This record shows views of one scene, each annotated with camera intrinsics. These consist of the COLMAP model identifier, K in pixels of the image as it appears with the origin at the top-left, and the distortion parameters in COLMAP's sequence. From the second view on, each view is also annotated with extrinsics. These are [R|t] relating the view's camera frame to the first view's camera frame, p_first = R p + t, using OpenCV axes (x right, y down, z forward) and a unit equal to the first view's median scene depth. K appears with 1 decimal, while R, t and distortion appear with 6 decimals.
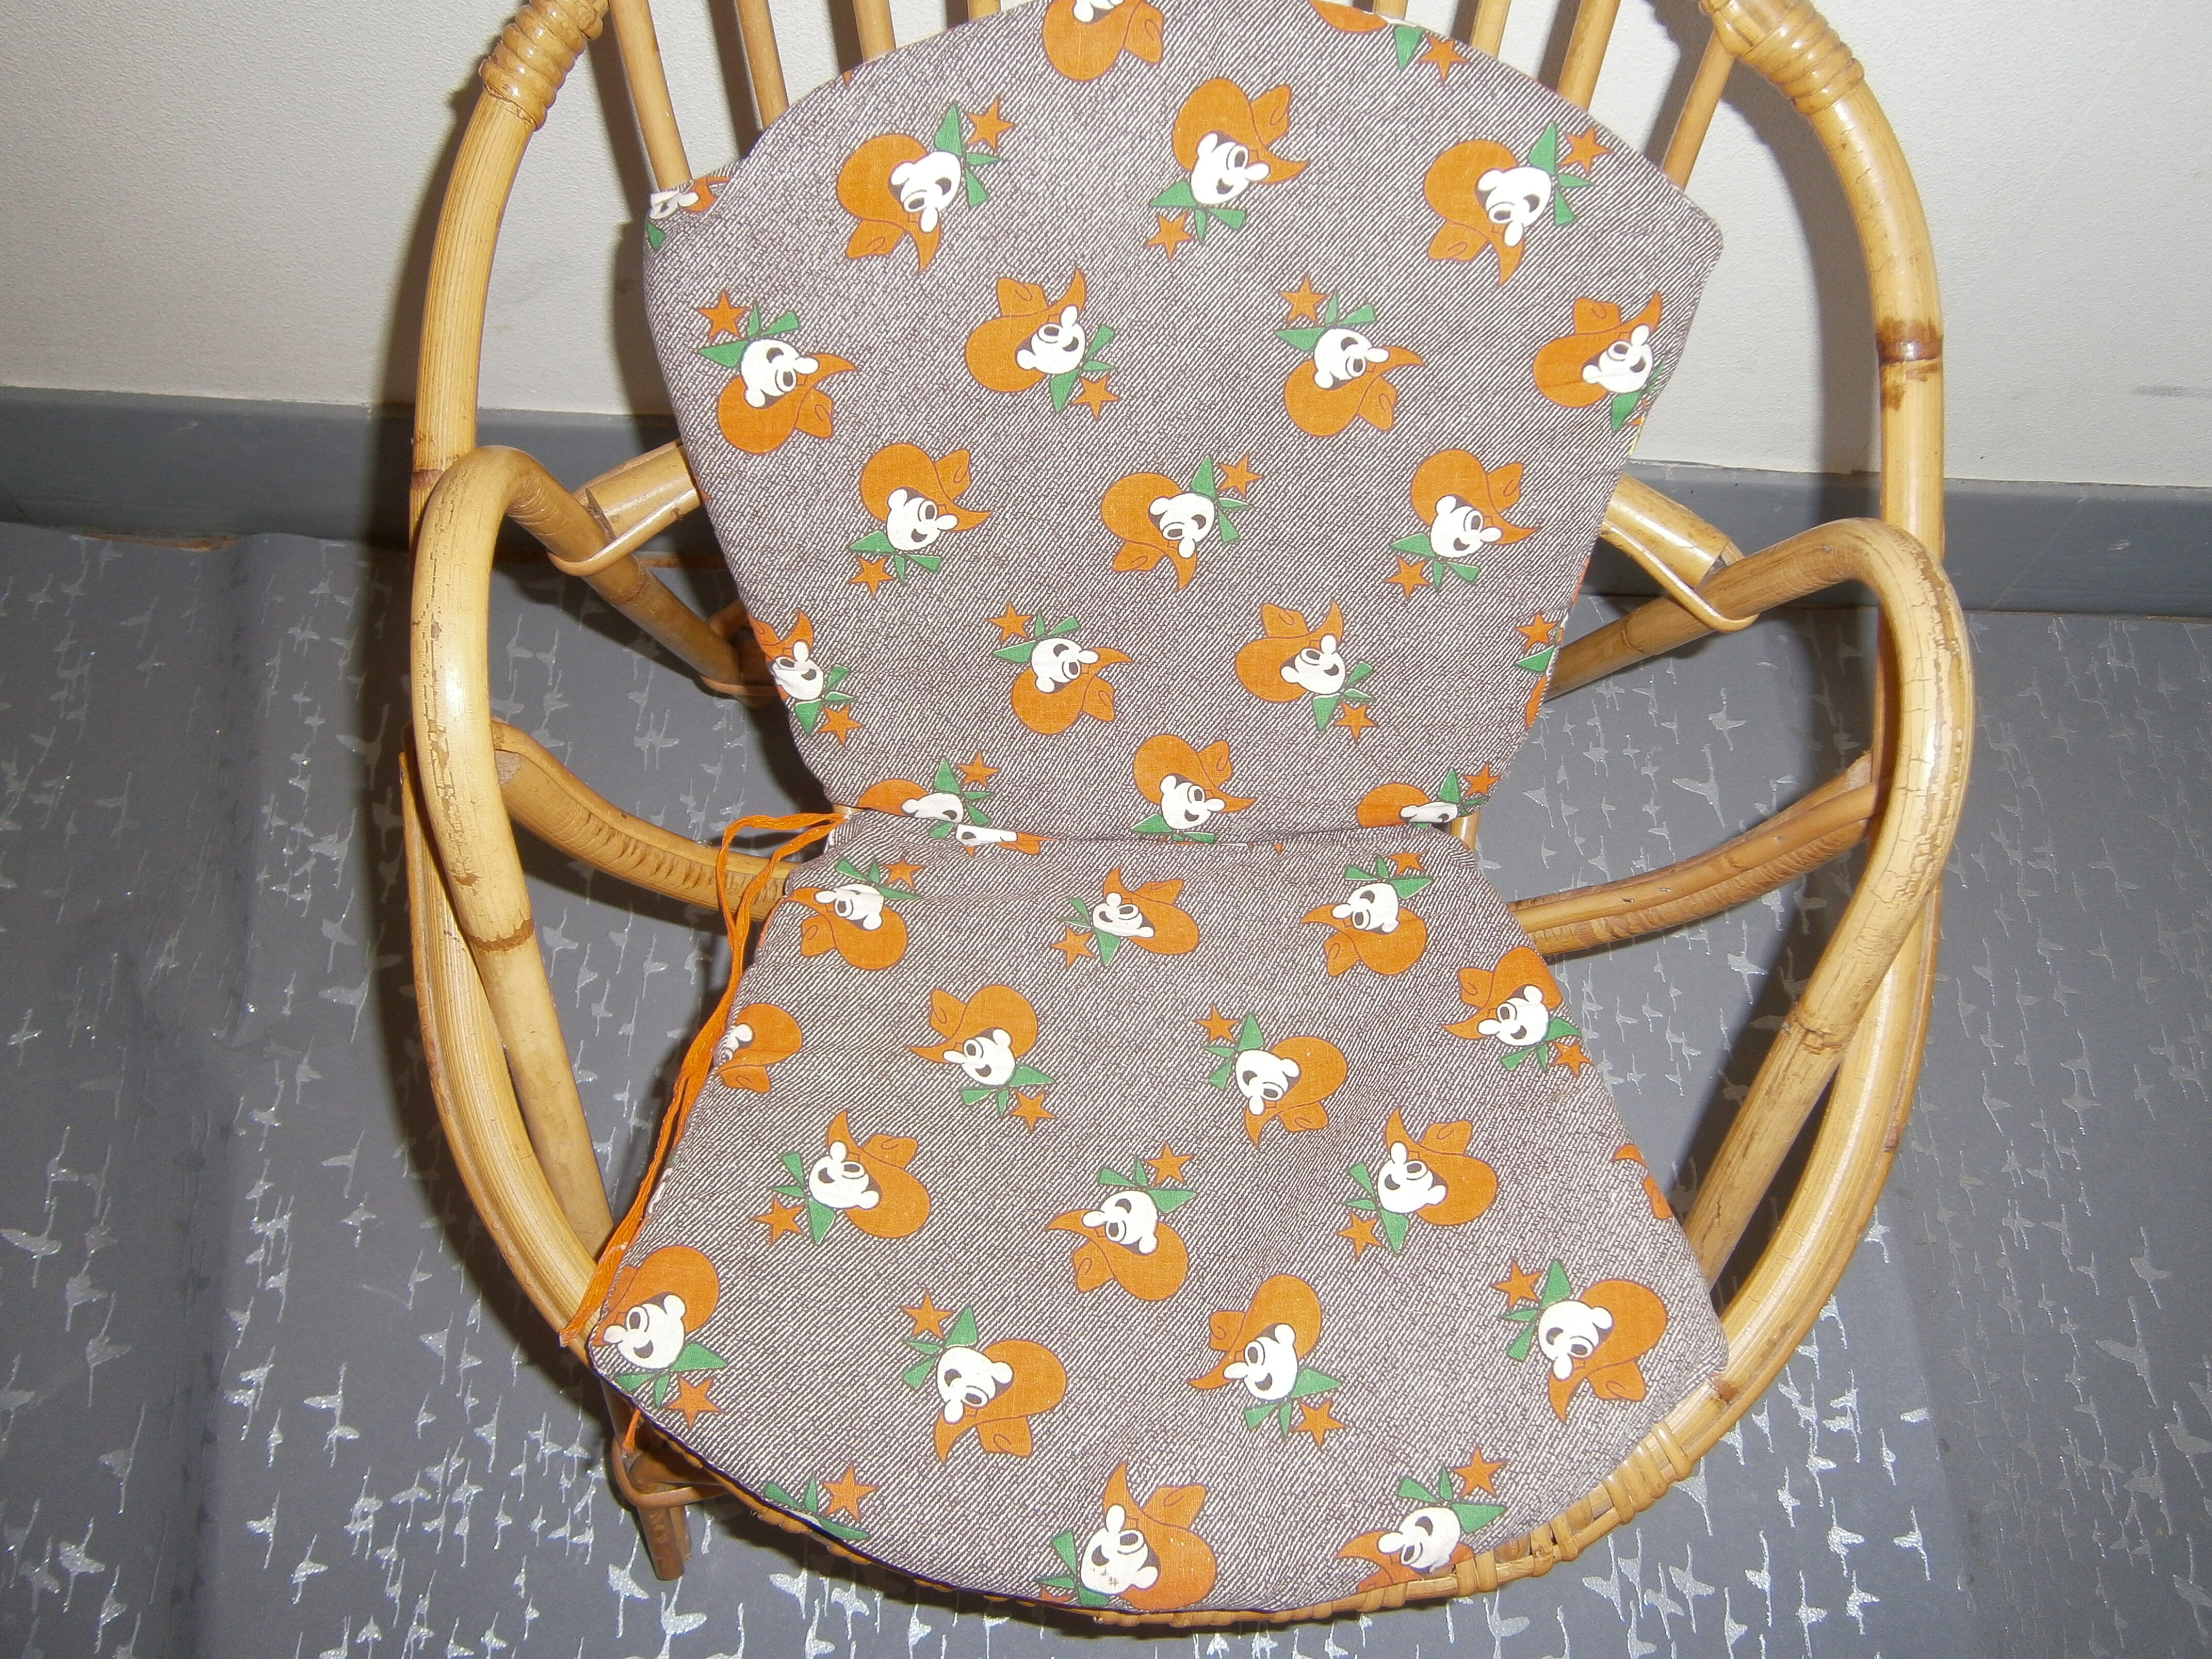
lens RADIAL K [[1621.4, 0, 1084.0], [0, 1621.4, 840.1], [0, 0, 1]] dist [-0.089633, 0.028369]
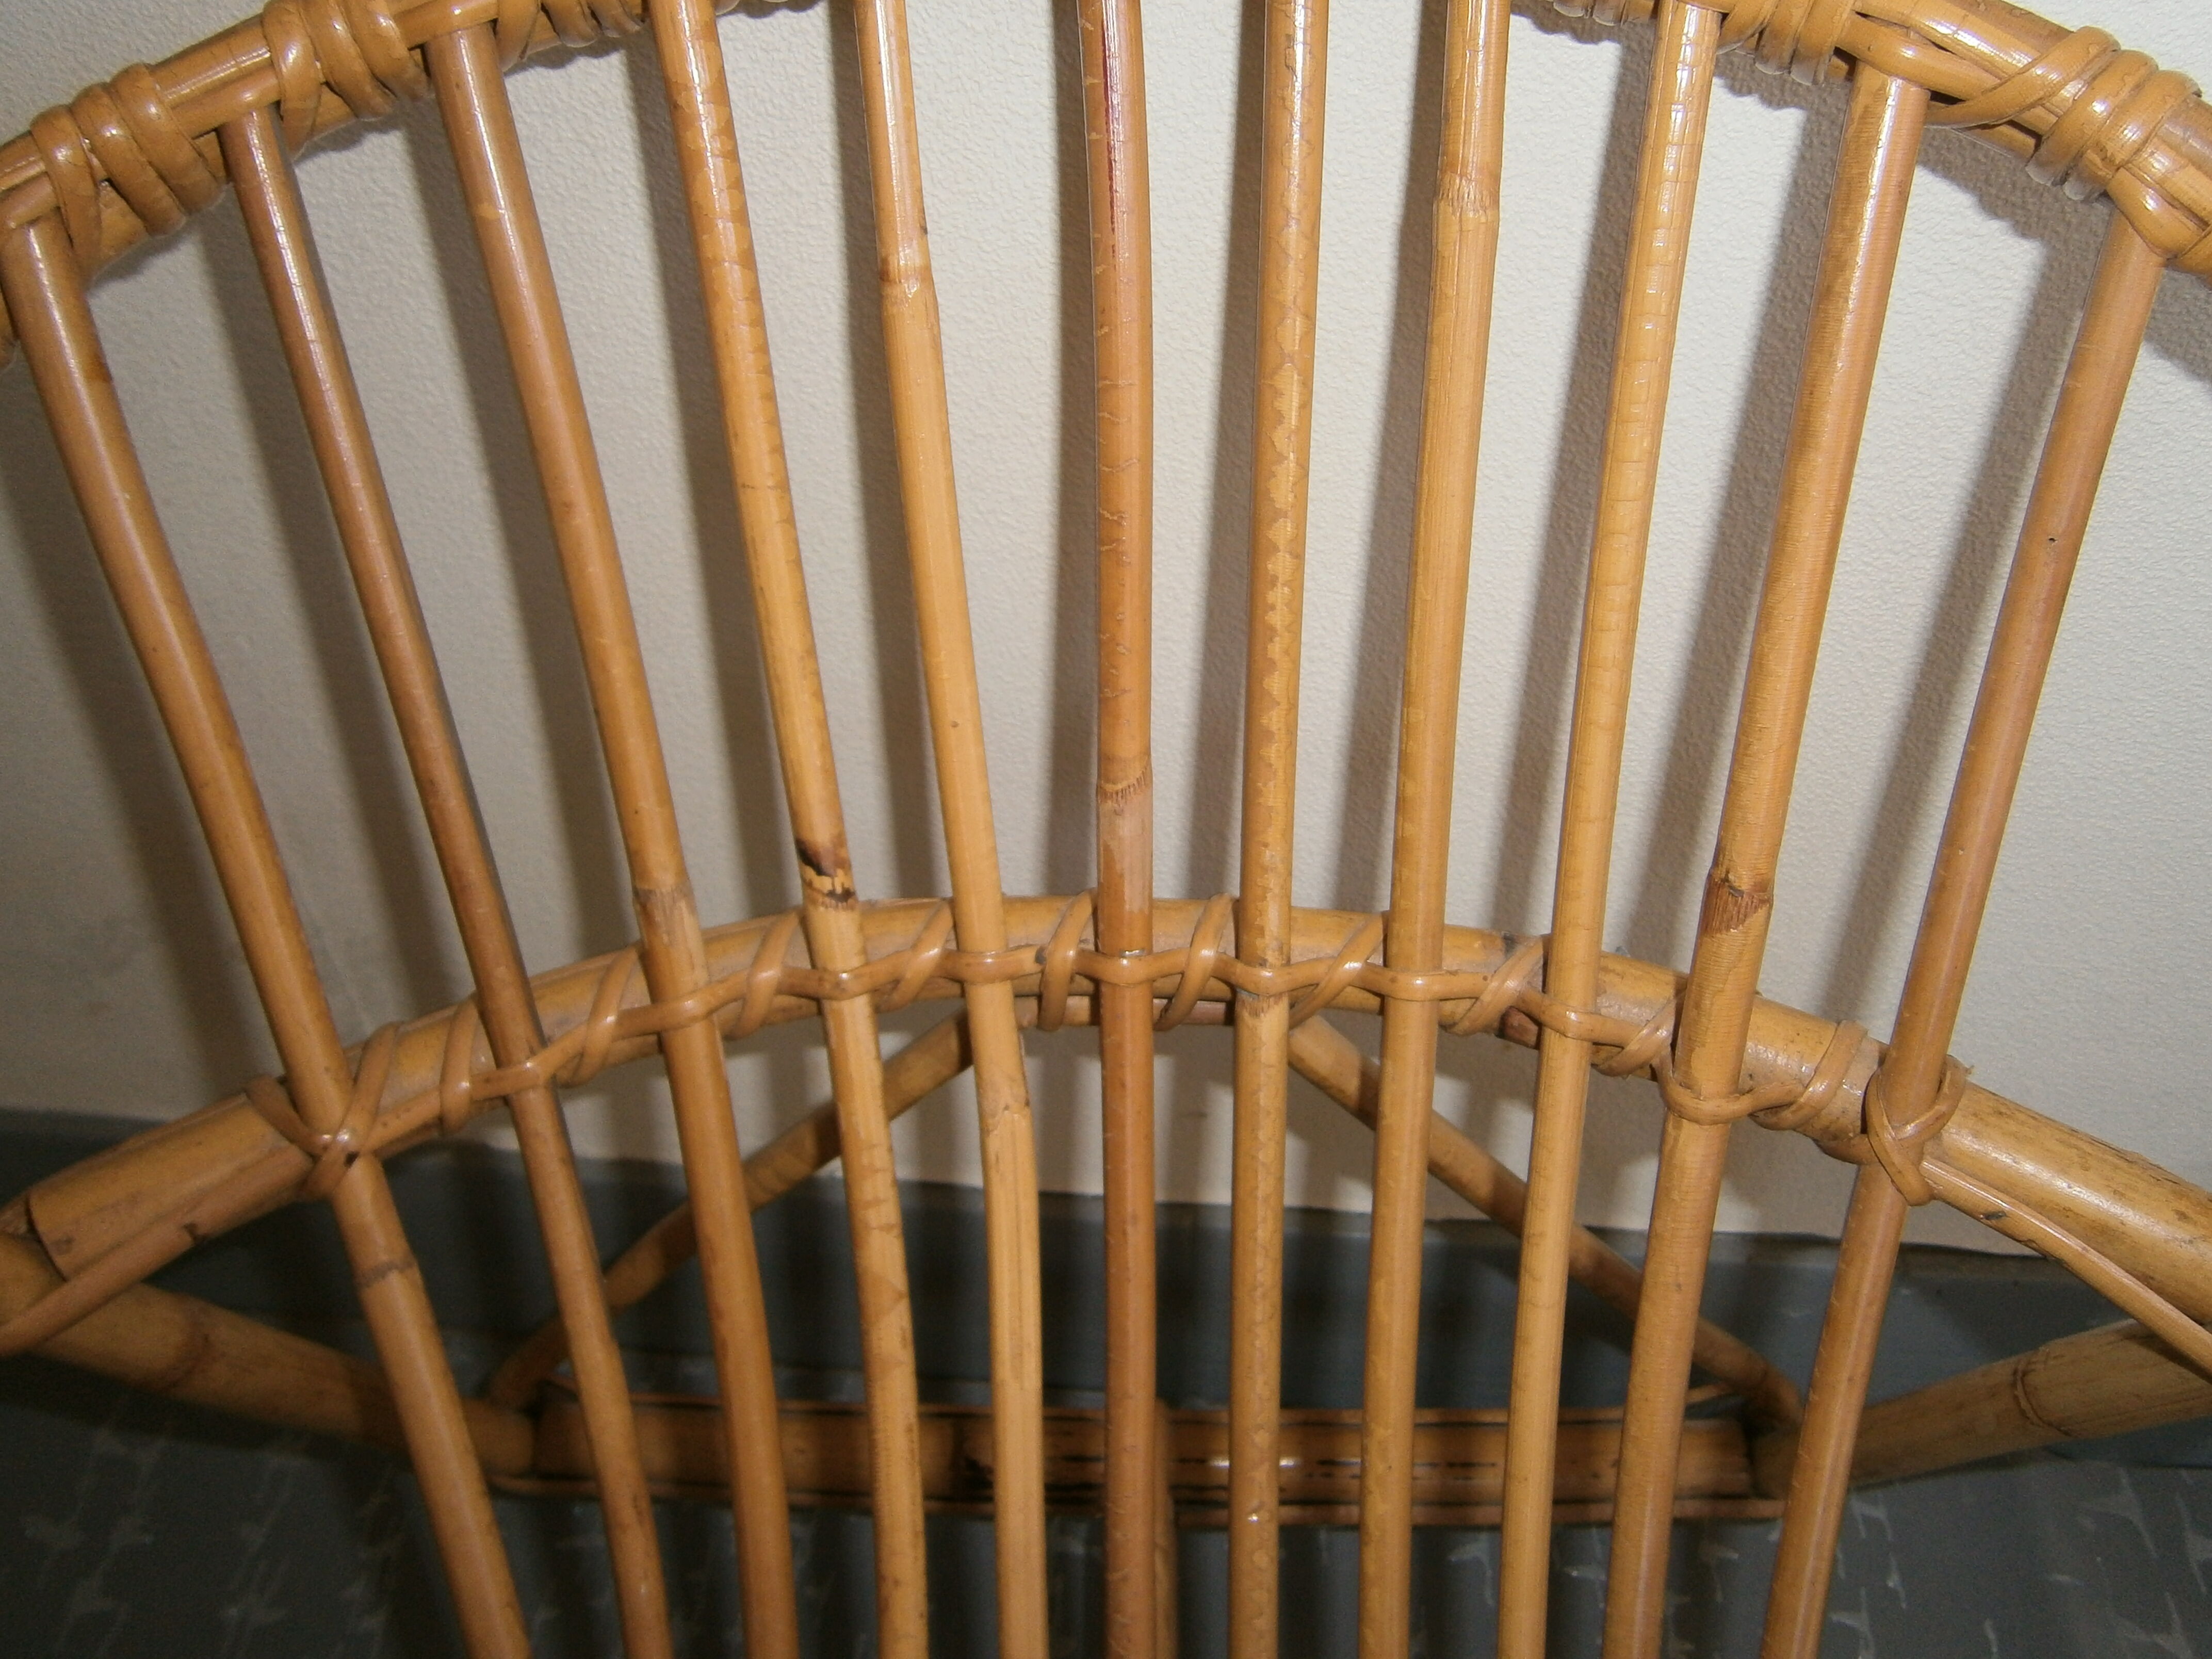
lens RADIAL K [[1621.4, 0, 1084.0], [0, 1621.4, 840.1], [0, 0, 1]] dist [-0.089633, 0.028369]
pose [[0.997272, -0.041676, -0.060918, 0.093783], [0.016115, 0.928368, -0.371312, -0.152800], [0.072029, 0.369317, 0.926508, 0.593614]]
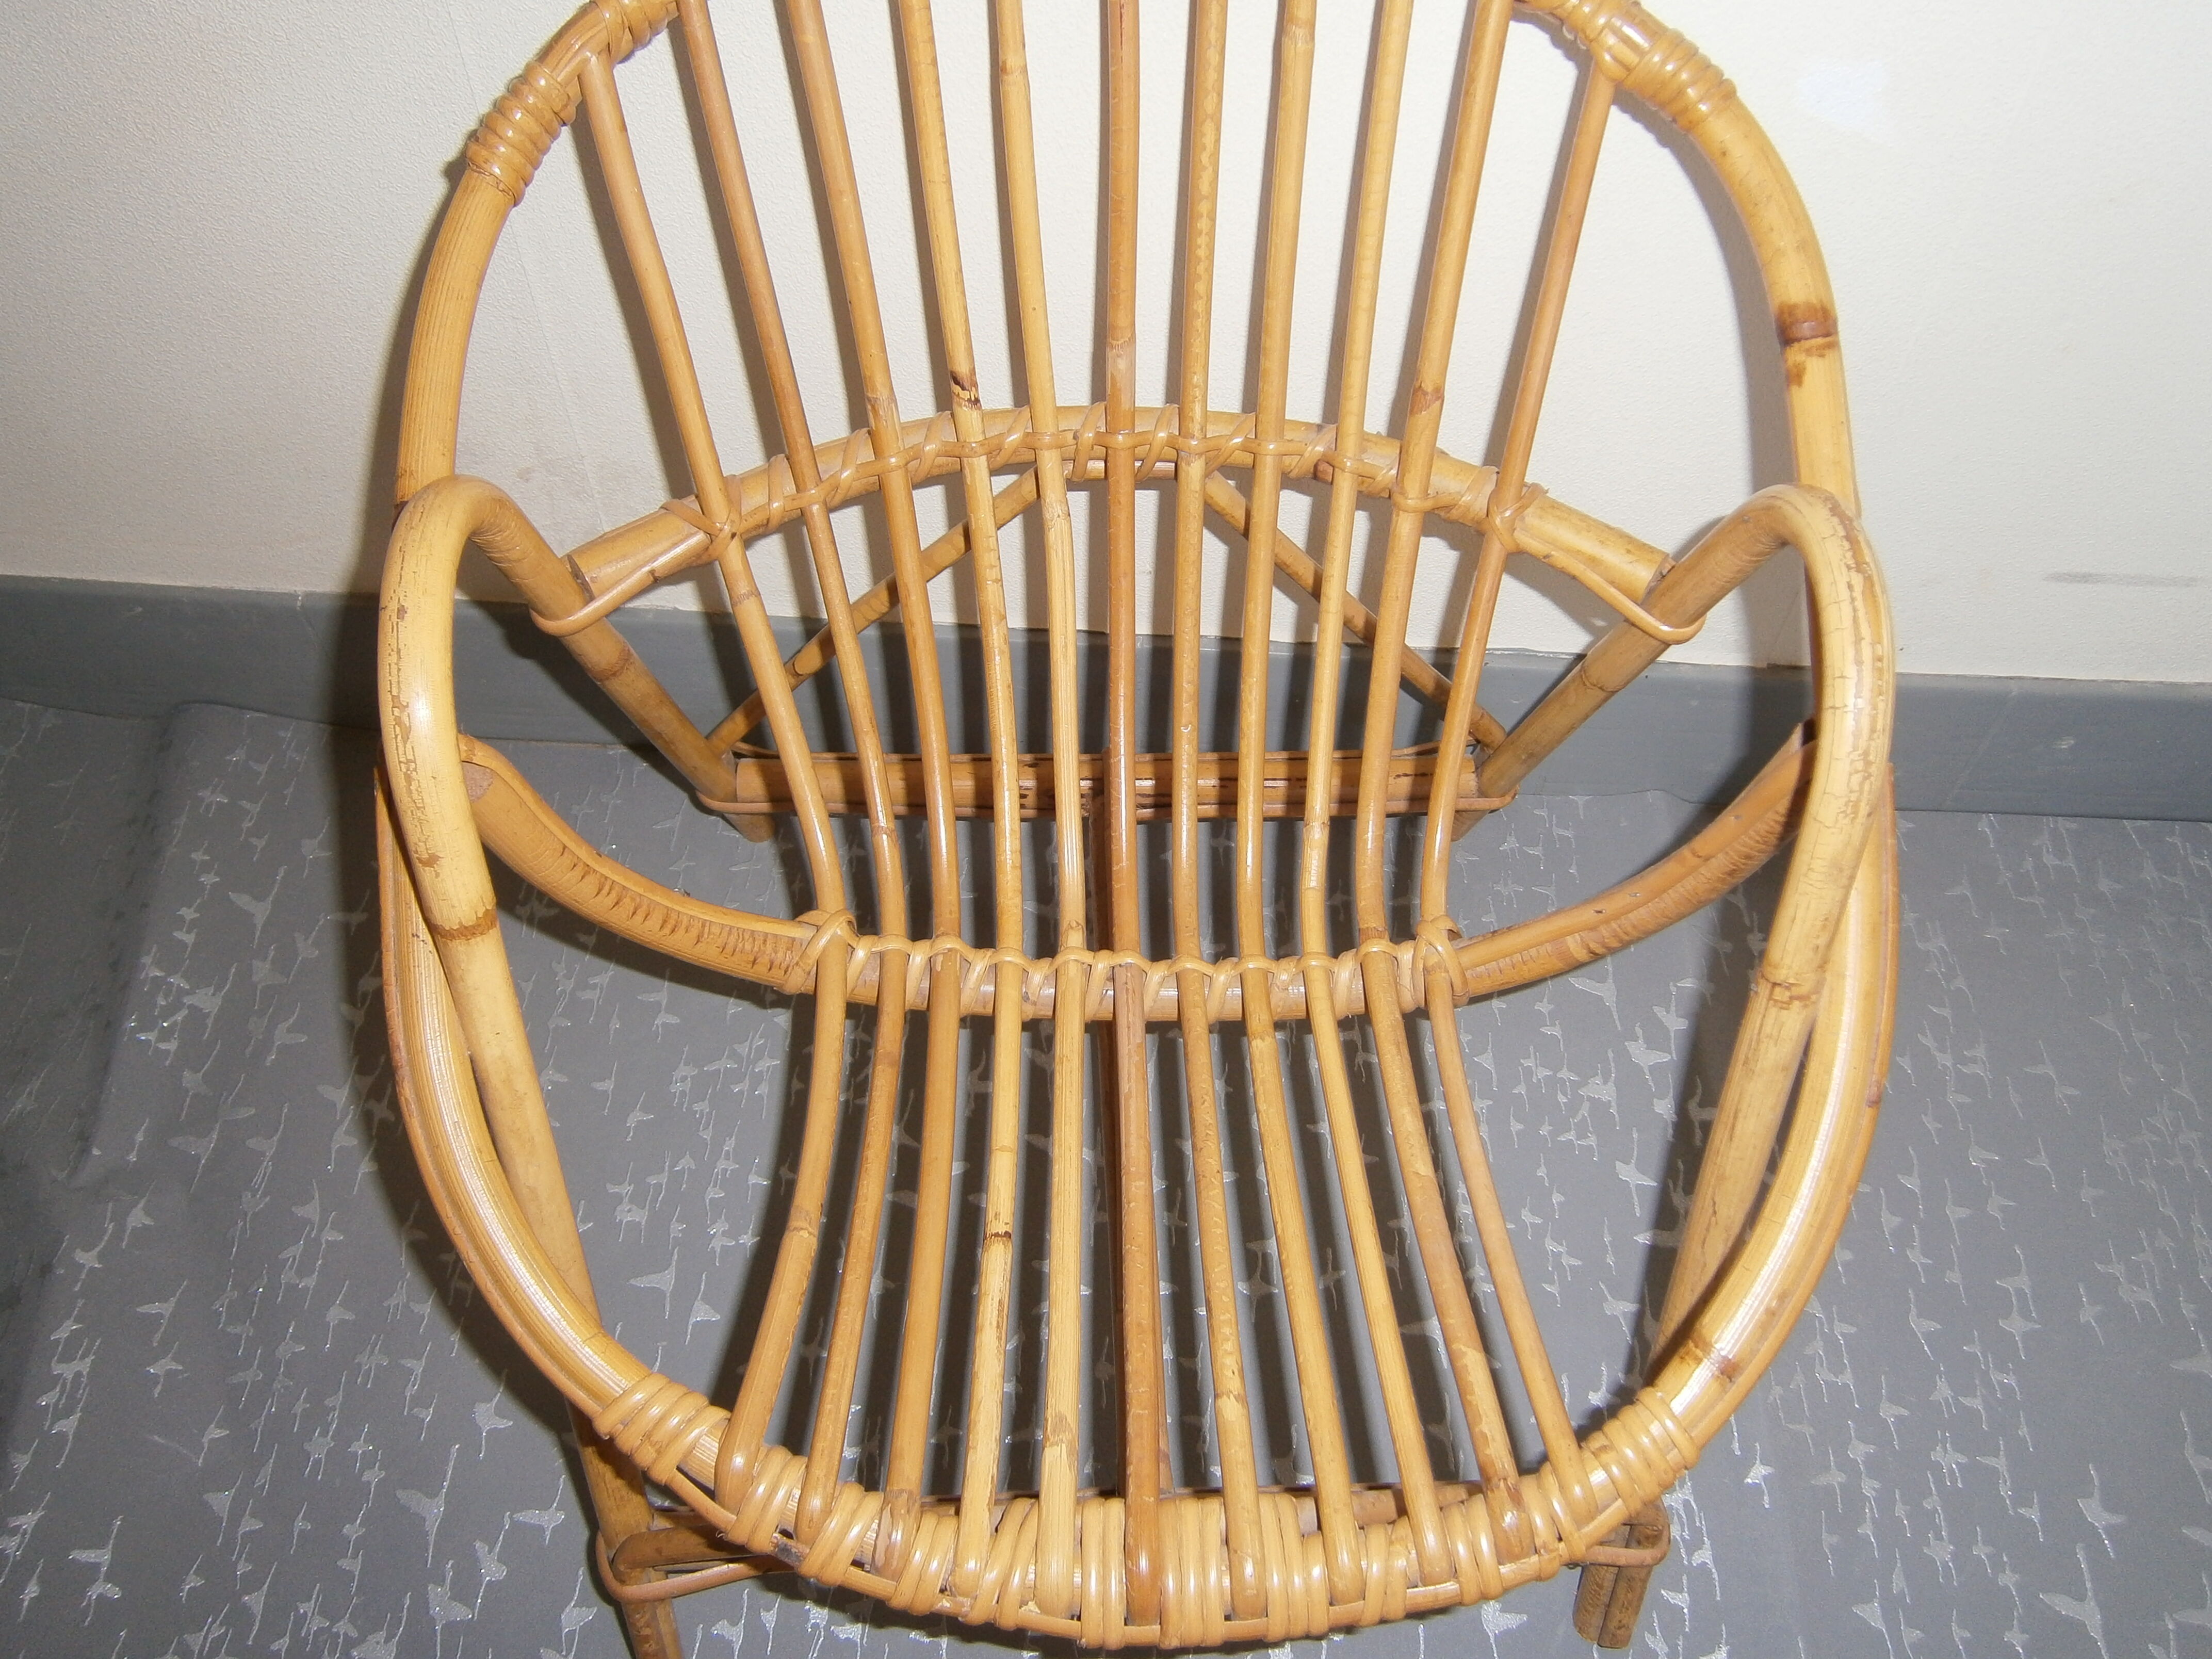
lens RADIAL K [[1621.4, 0, 1084.0], [0, 1621.4, 840.1], [0, 0, 1]] dist [-0.089633, 0.028369]
pose [[0.998904, -0.041550, -0.021540, 0.051724], [0.037803, 0.987645, -0.152082, 0.165823], [0.027593, 0.151101, 0.988133, -0.004193]]
